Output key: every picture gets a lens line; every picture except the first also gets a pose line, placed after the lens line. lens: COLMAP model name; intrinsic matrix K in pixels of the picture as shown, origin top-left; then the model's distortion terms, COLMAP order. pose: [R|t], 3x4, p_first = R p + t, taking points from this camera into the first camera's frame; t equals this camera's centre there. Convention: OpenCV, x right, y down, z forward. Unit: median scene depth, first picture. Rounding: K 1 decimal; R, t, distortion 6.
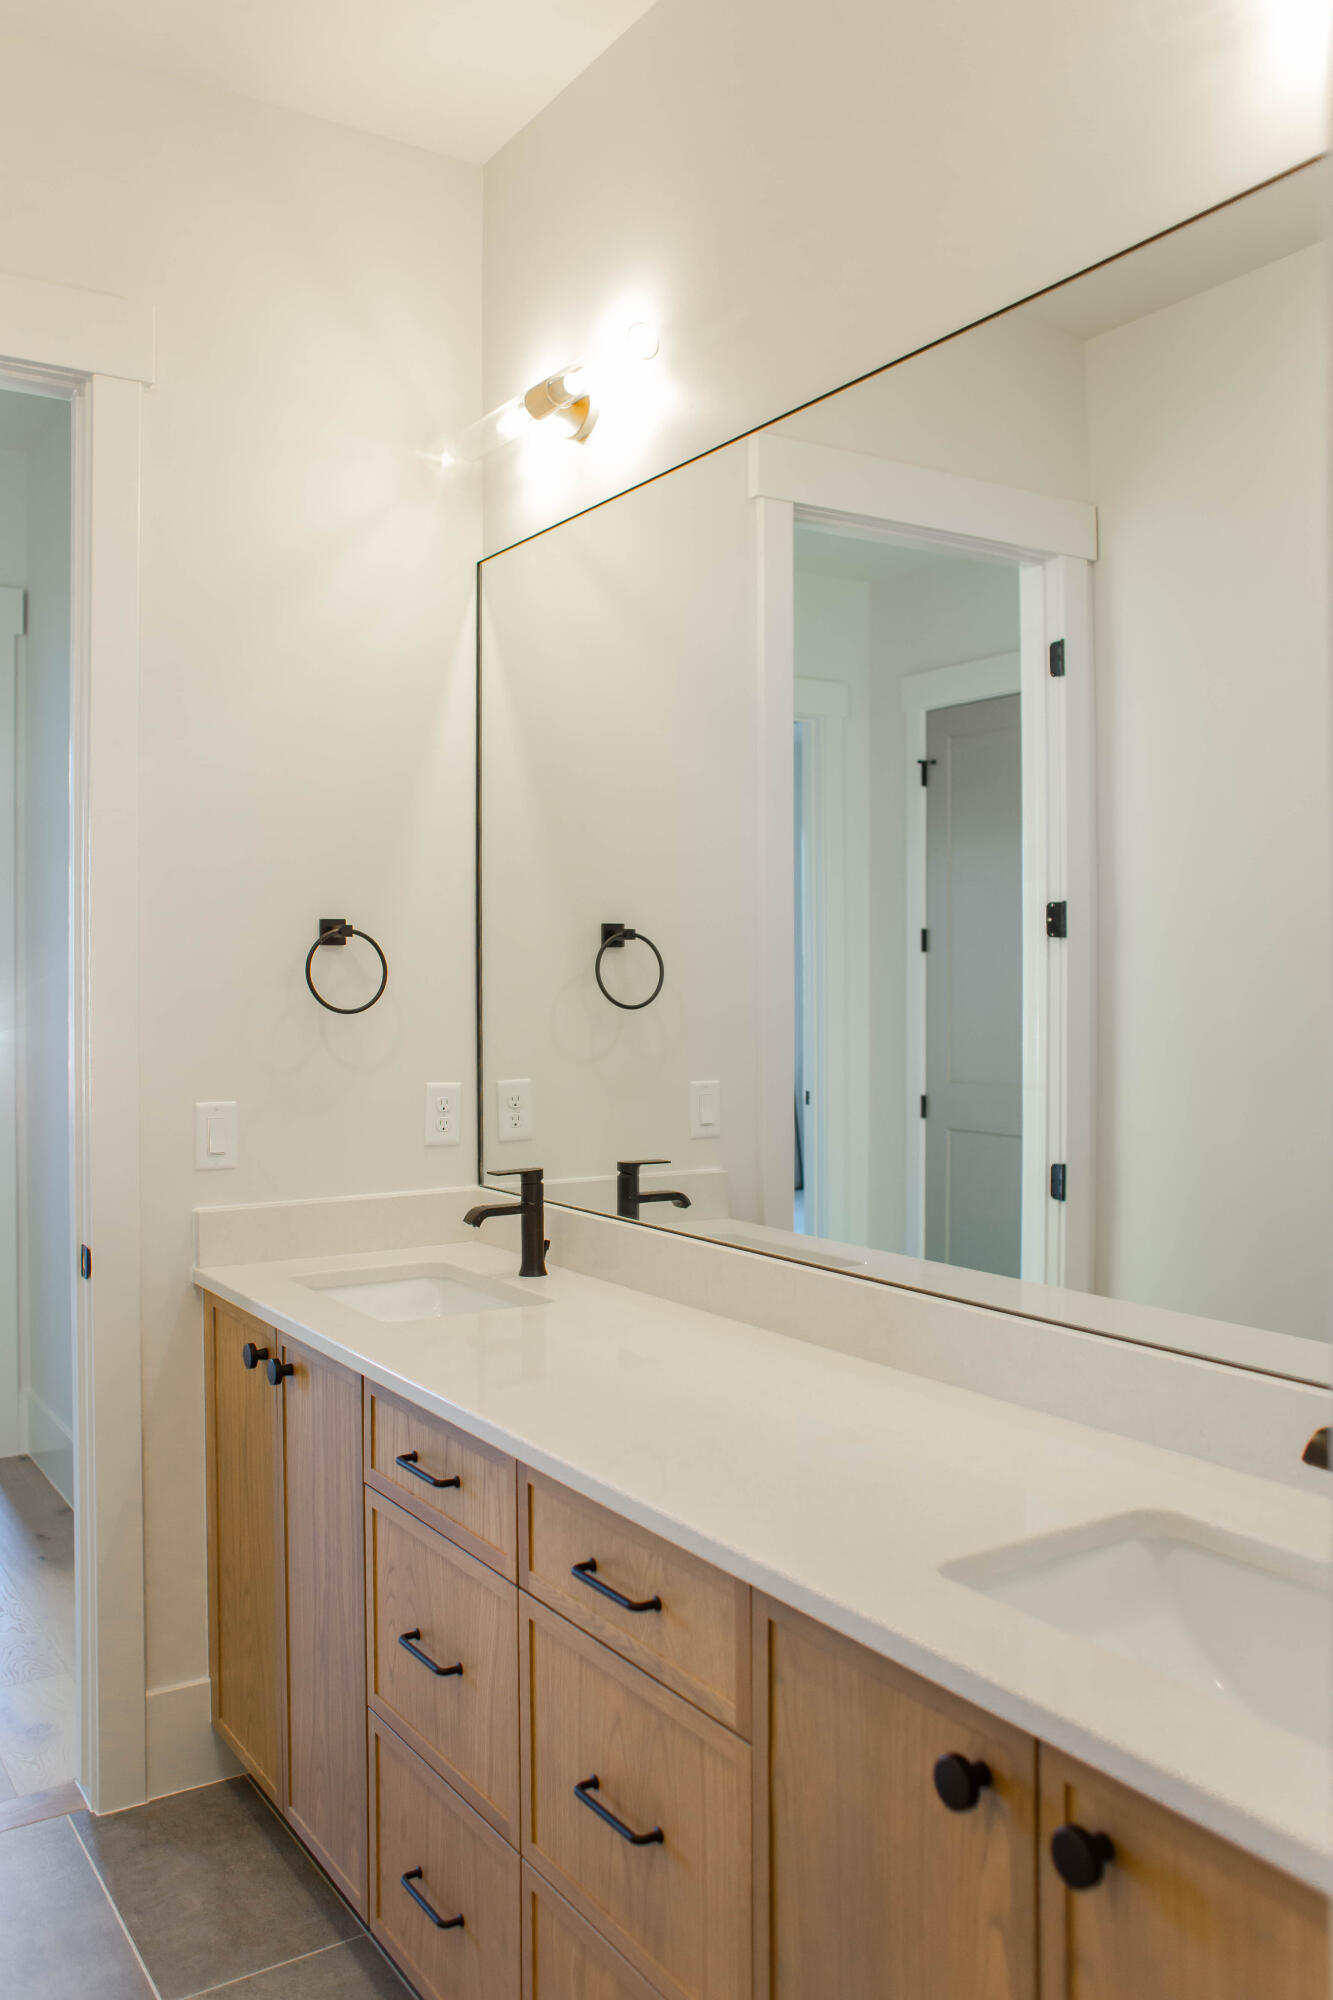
lens RADIAL K [[1590.9, 0, 667.8], [0, 1590.9, 951.2], [0, 0, 1]] dist [-0.001484, -0.000902]
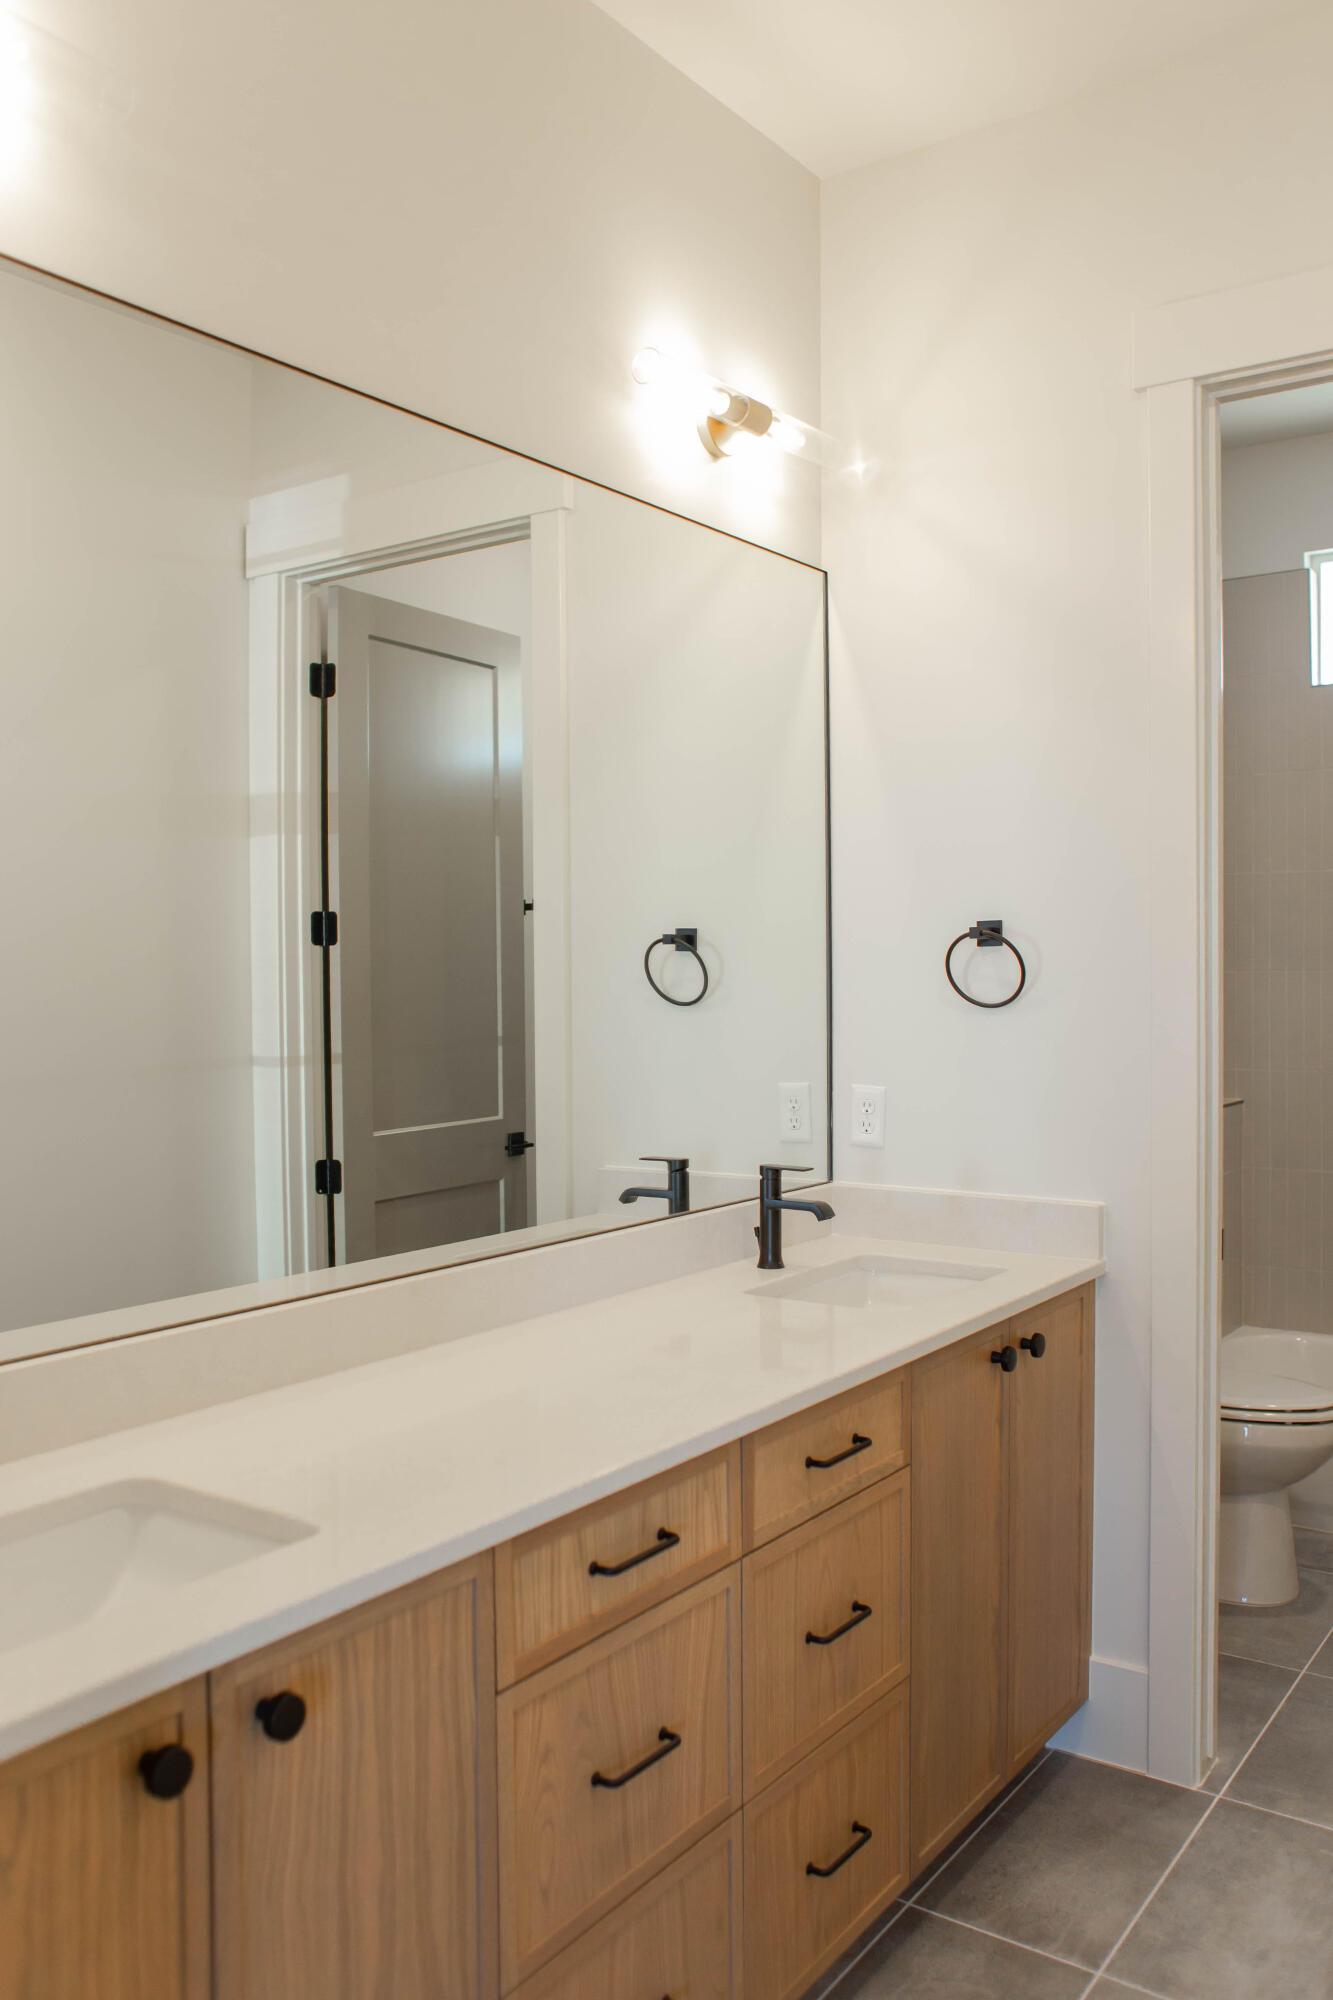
lens RADIAL K [[1621.4, 0, 666.5], [0, 1621.4, 1000.0], [0, 0, 1]] dist [-0.101114, 0.136376]
pose [[-0.376734, -0.004936, 0.926308, -1.080945], [-0.004679, 0.999983, 0.003425, 0.031082], [-0.926309, -0.003043, -0.376751, 1.487962]]
